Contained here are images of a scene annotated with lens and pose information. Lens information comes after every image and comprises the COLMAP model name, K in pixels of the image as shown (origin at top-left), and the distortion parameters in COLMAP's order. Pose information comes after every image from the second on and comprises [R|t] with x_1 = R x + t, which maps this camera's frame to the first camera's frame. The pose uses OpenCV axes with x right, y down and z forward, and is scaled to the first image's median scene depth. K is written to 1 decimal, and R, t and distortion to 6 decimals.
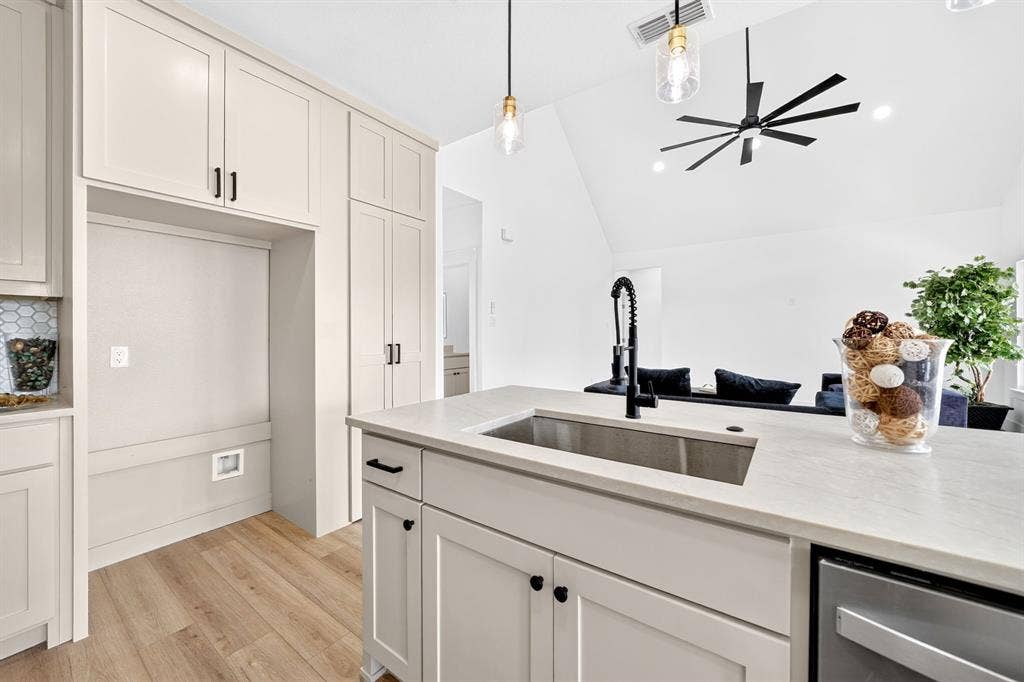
lens RADIAL K [[389.0, 0, 512.9], [0, 389.0, 332.5], [0, 0, 1]] dist [-0.009833, 0.000505]
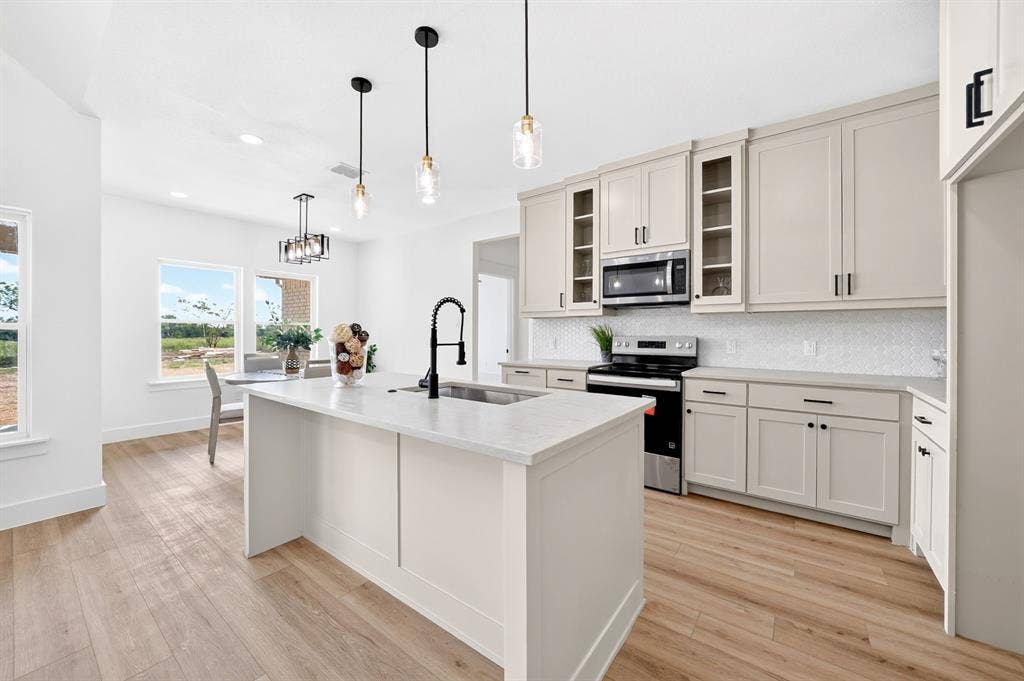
lens RADIAL K [[383.0, 0, 516.2], [0, 383.0, 334.5], [0, 0, 1]] dist [-0.008320, 0.000284]
pose [[-0.999944, 0.003420, 0.010027, 0.005892], [0.003483, 0.999974, 0.006332, -0.002439], [-0.010005, 0.006366, -0.999930, 0.983162]]
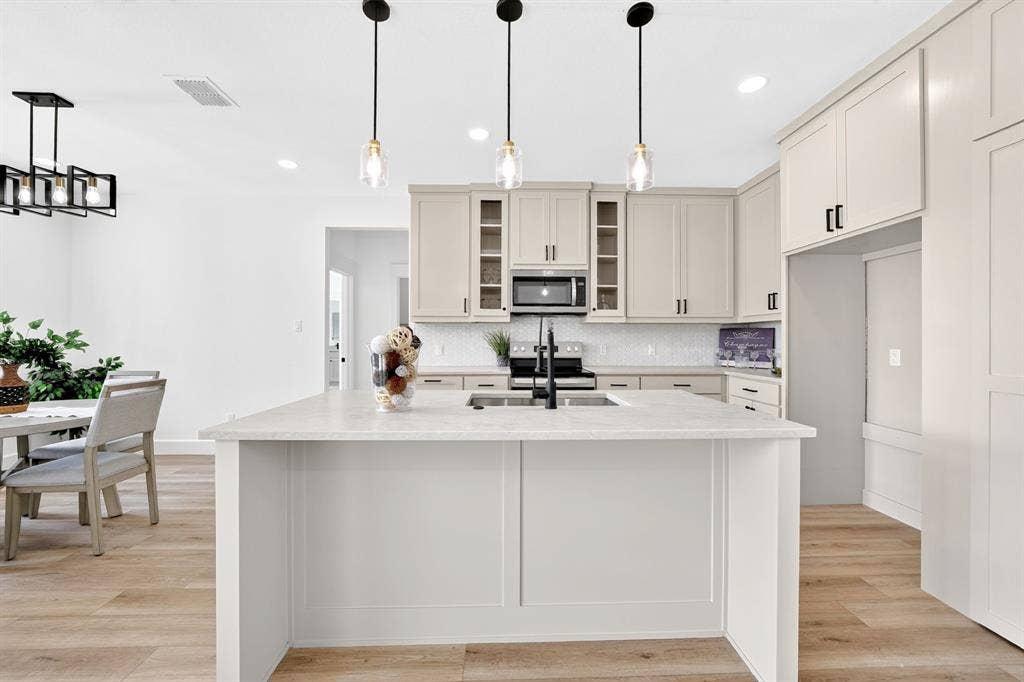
lens RADIAL K [[385.6, 0, 511.8], [0, 385.6, 338.2], [0, 0, 1]] dist [-0.005932, 0.000602]
pose [[-0.795470, 0.002275, -0.605989, 0.489644], [0.001736, 0.999997, 0.001476, -0.002222], [0.605991, 0.000123, -0.795472, 0.813366]]
